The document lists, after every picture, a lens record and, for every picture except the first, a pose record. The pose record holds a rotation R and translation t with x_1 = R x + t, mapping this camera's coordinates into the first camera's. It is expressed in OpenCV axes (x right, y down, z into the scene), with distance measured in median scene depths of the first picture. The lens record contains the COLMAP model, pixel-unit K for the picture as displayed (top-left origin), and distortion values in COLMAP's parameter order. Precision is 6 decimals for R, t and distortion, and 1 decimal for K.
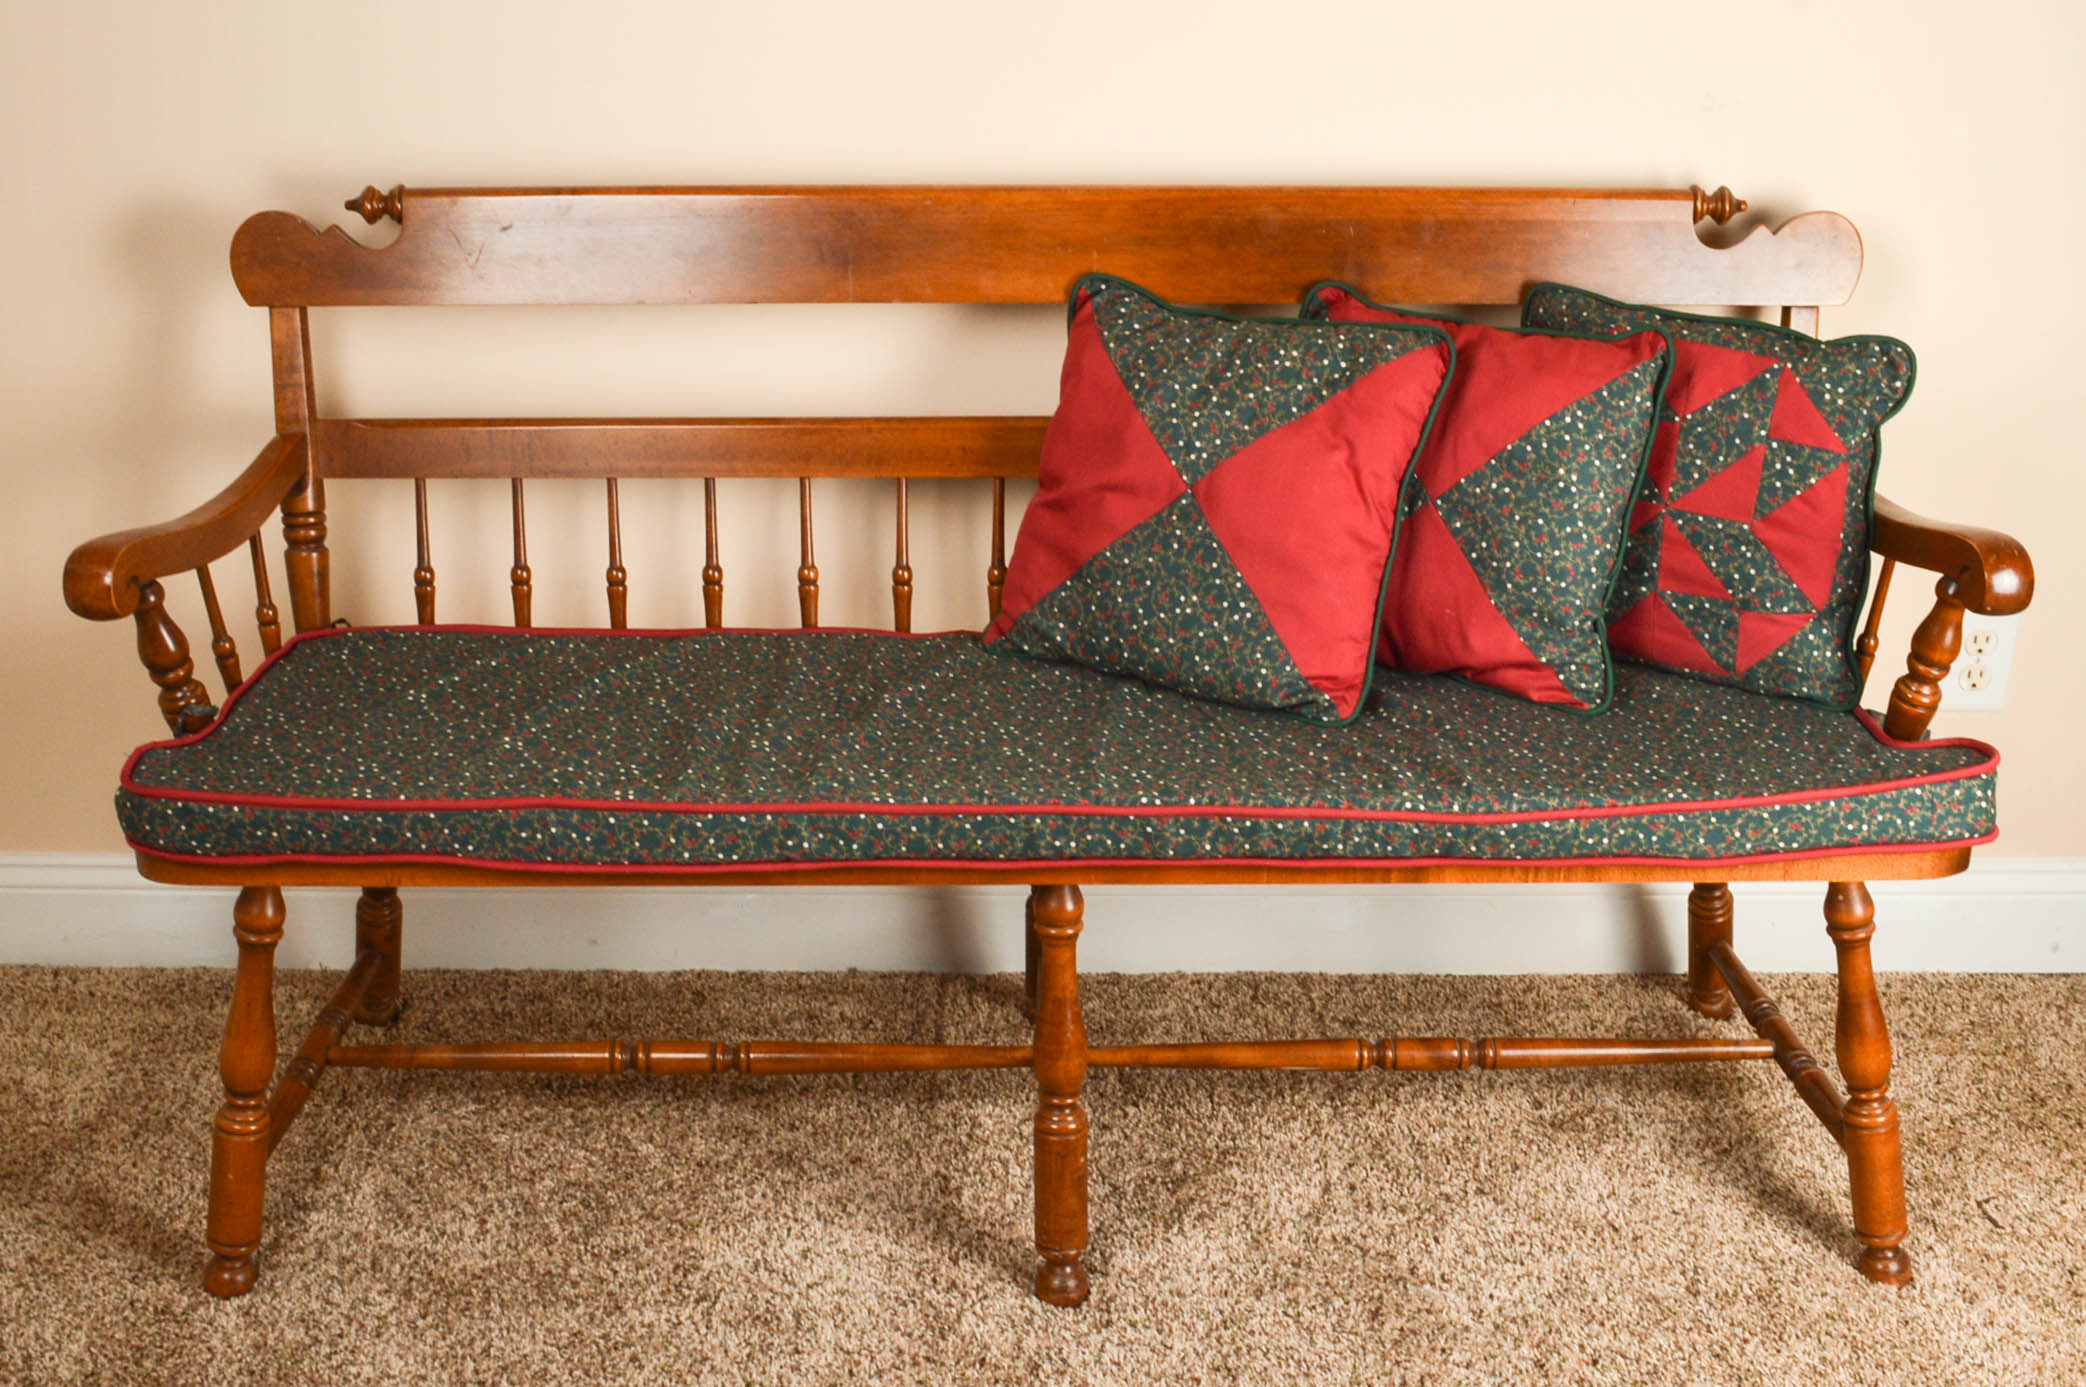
lens RADIAL K [[2379.1, 0, 1054.3], [0, 2379.1, 689.5], [0, 0, 1]] dist [-0.084435, 0.000000]
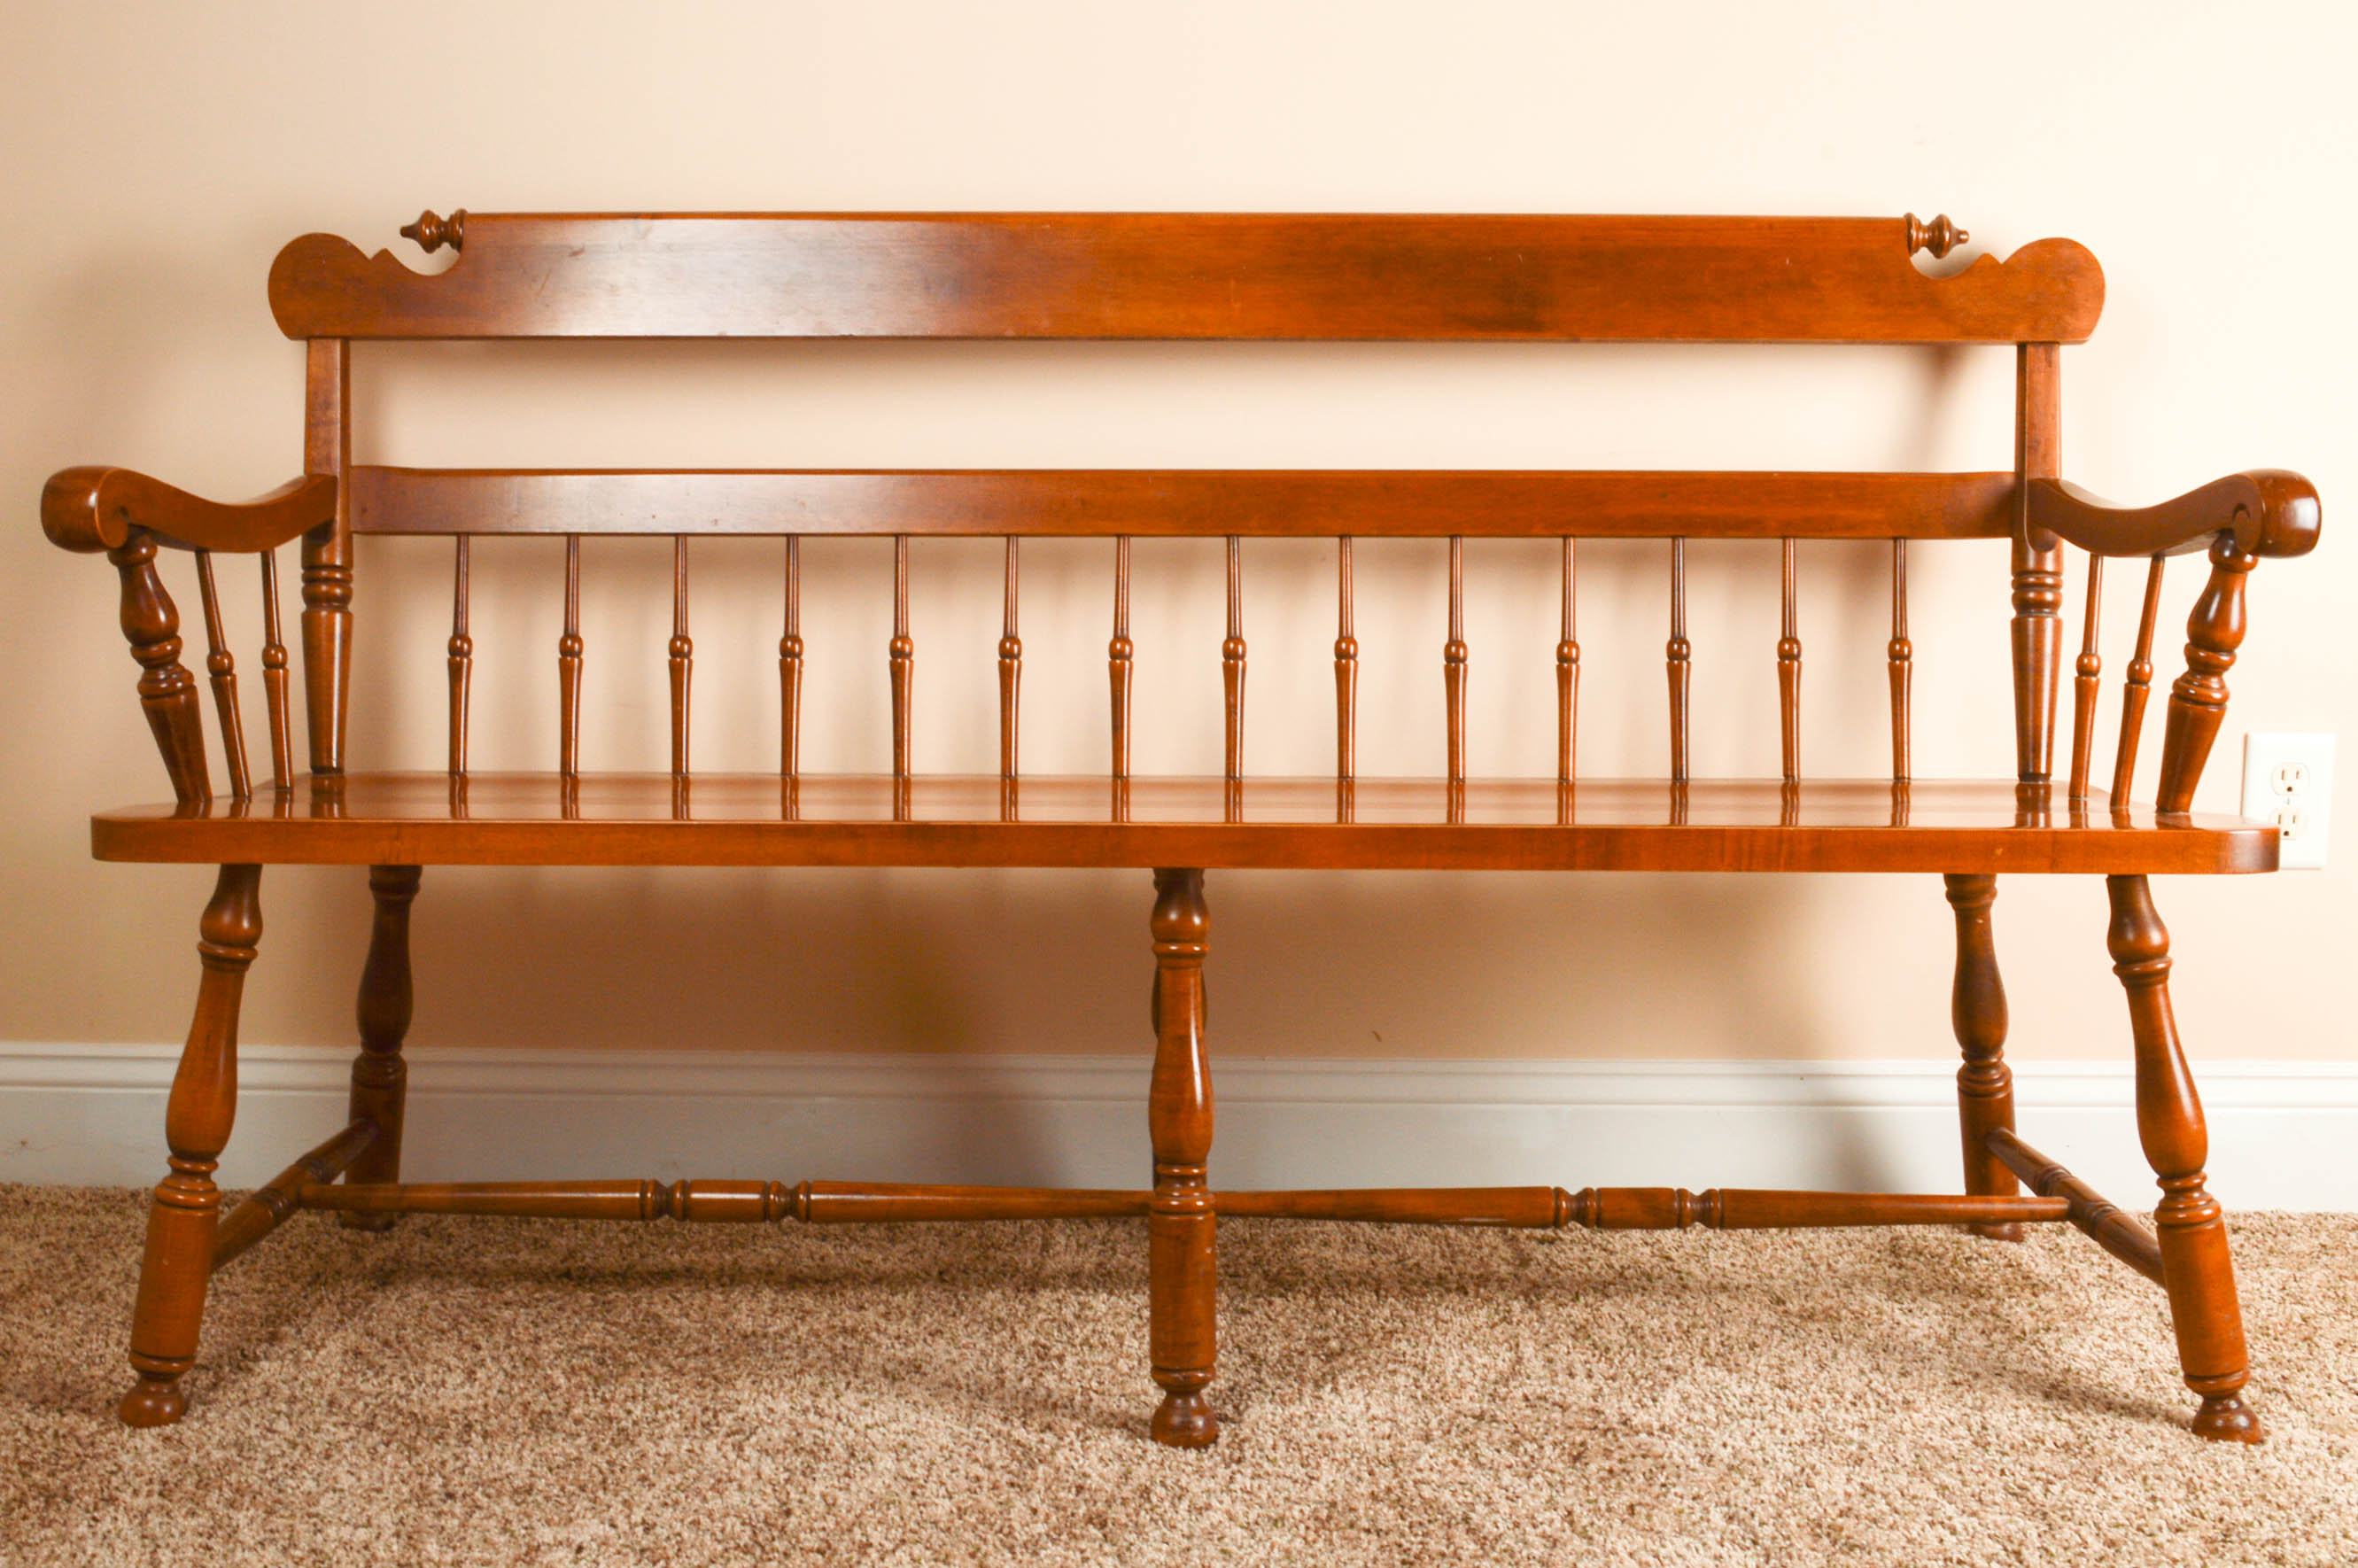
lens RADIAL K [[2791.6, 0, 1160.8], [0, 2791.6, 796.8], [0, 0, 1]] dist [-0.058916, 0.000000]
pose [[0.999540, 0.002157, -0.030249, 0.022428], [-0.009684, 0.967944, -0.250978, 0.268316], [0.028738, 0.251156, 0.967520, 0.034794]]
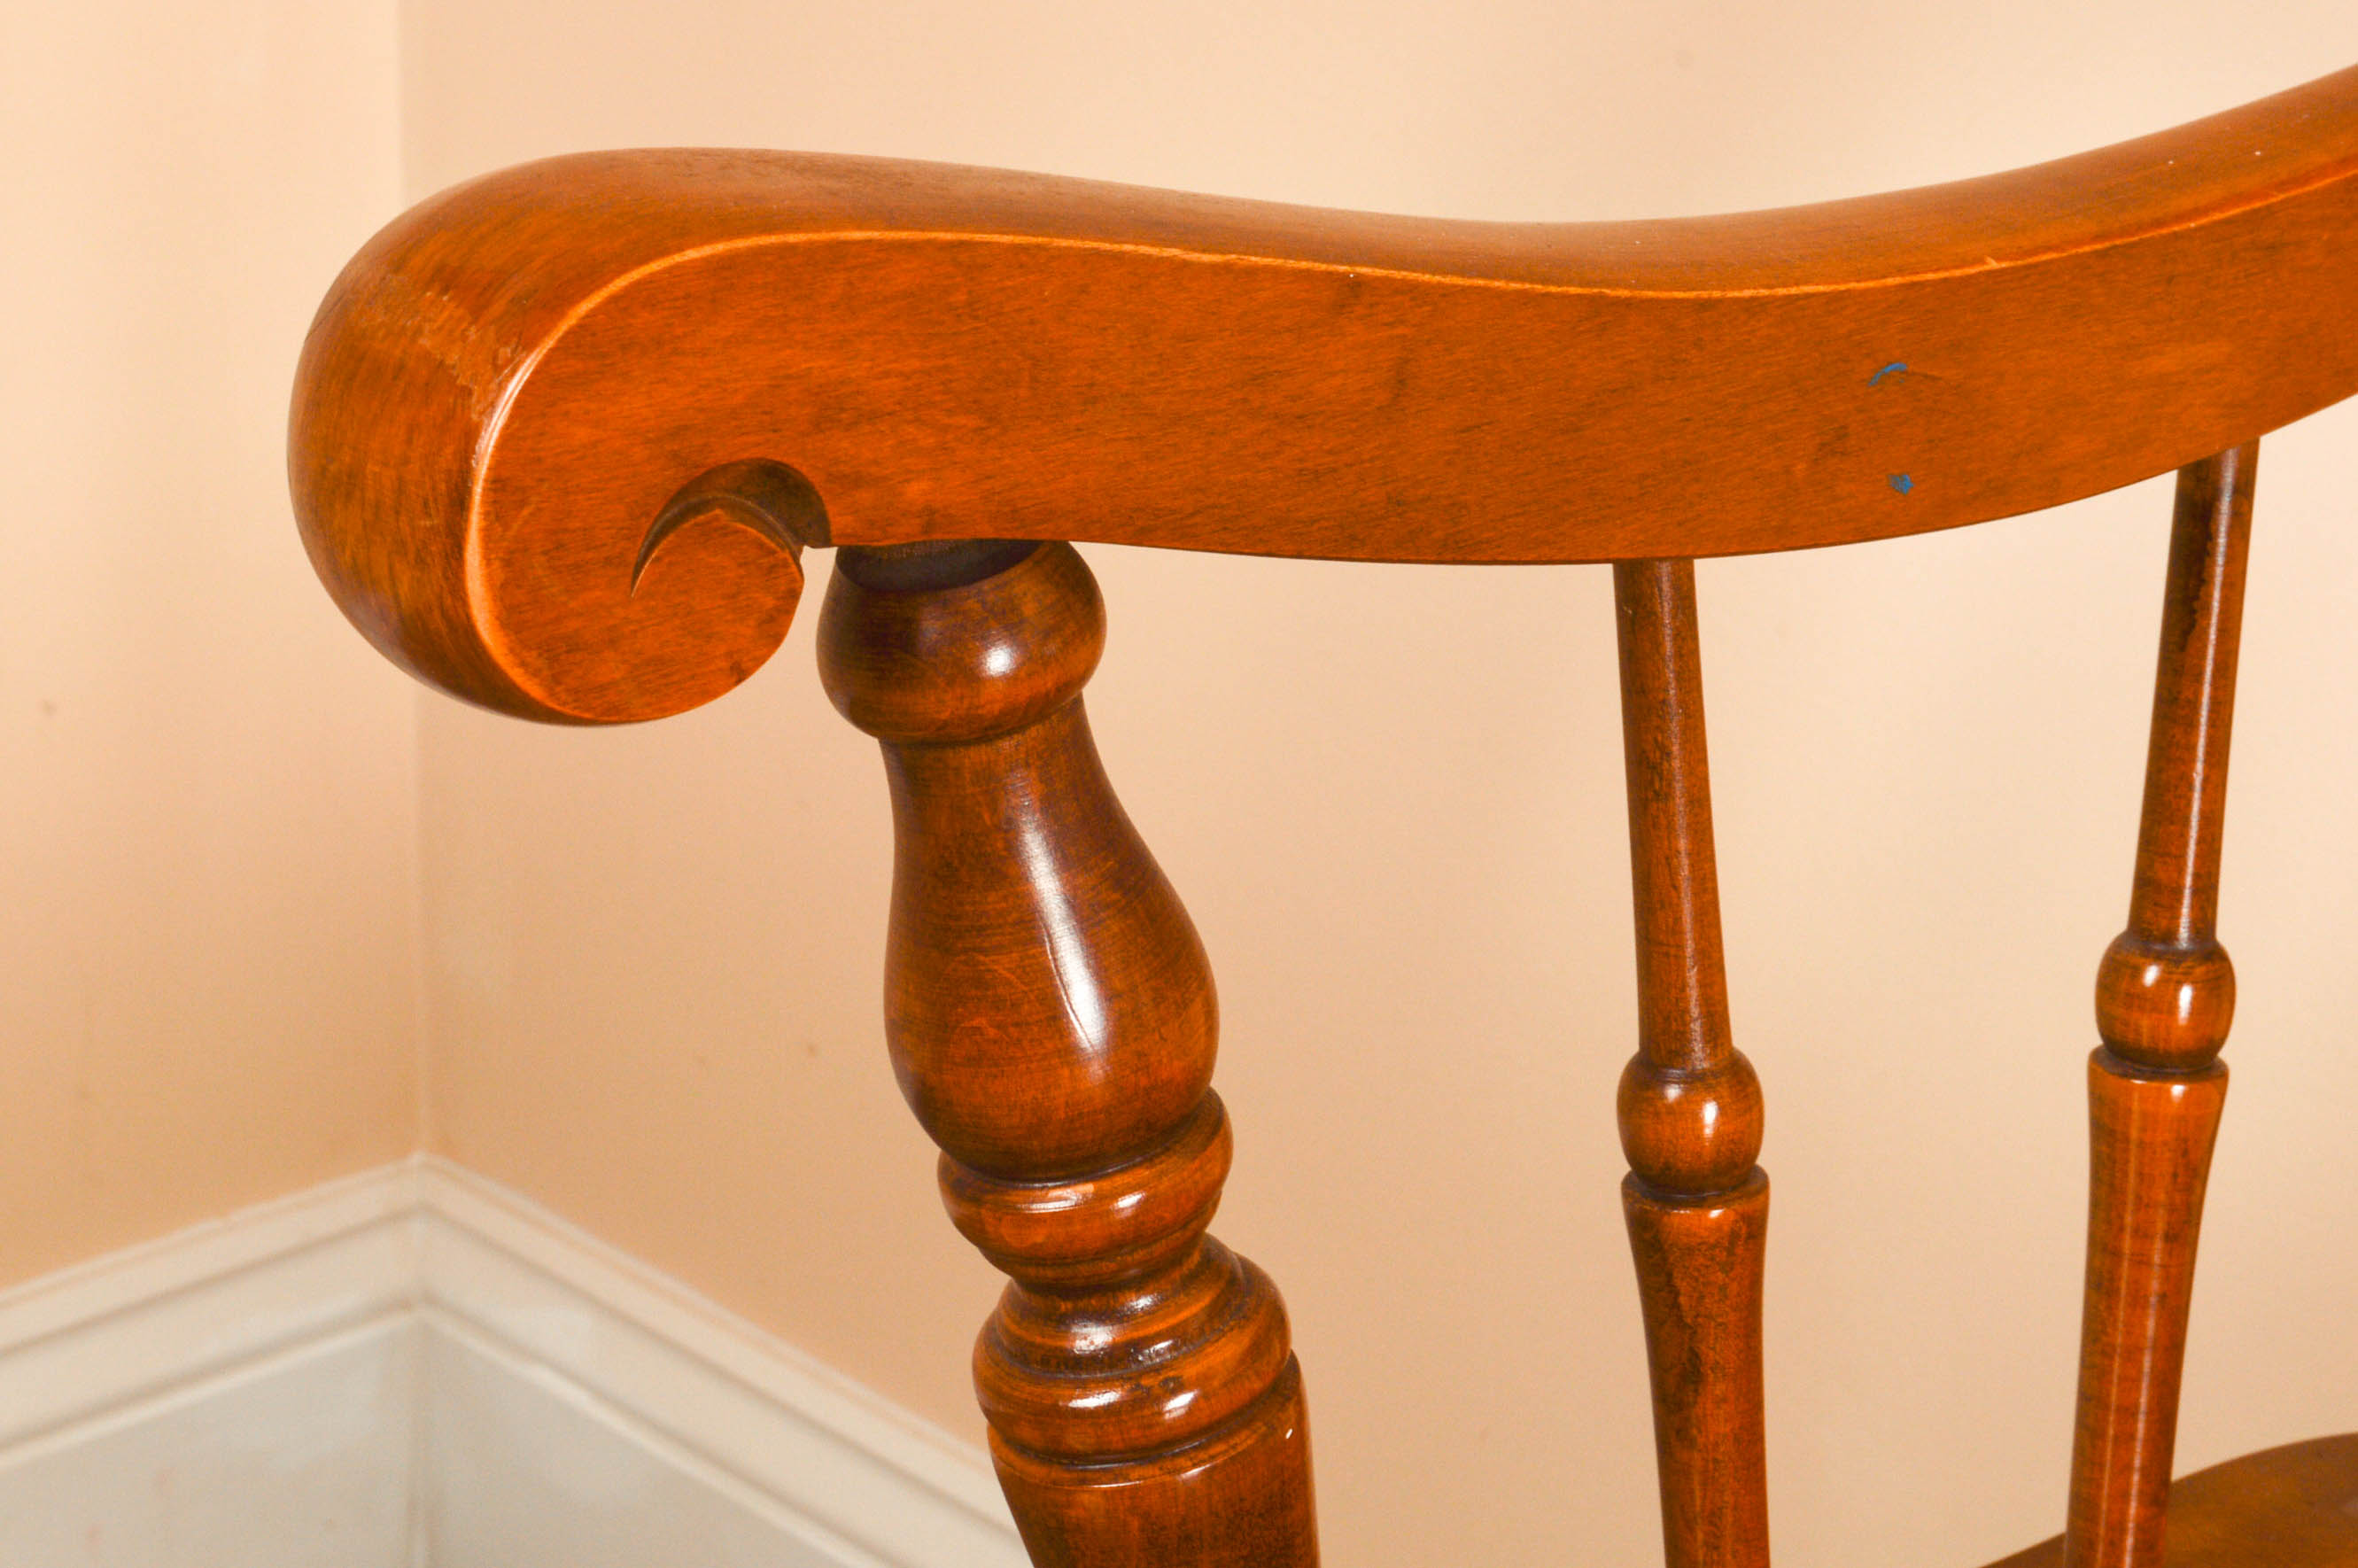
lens RADIAL K [[6136.9, 0, 1172.4], [0, 6136.9, 783.4], [0, 0, 1]] dist [0.021654, 0.000000]
pose [[0.687299, 0.281425, -0.669642, -0.105972], [-0.311944, 0.946911, 0.077781, -0.056592], [0.655982, 0.155432, 0.738599, 0.641455]]
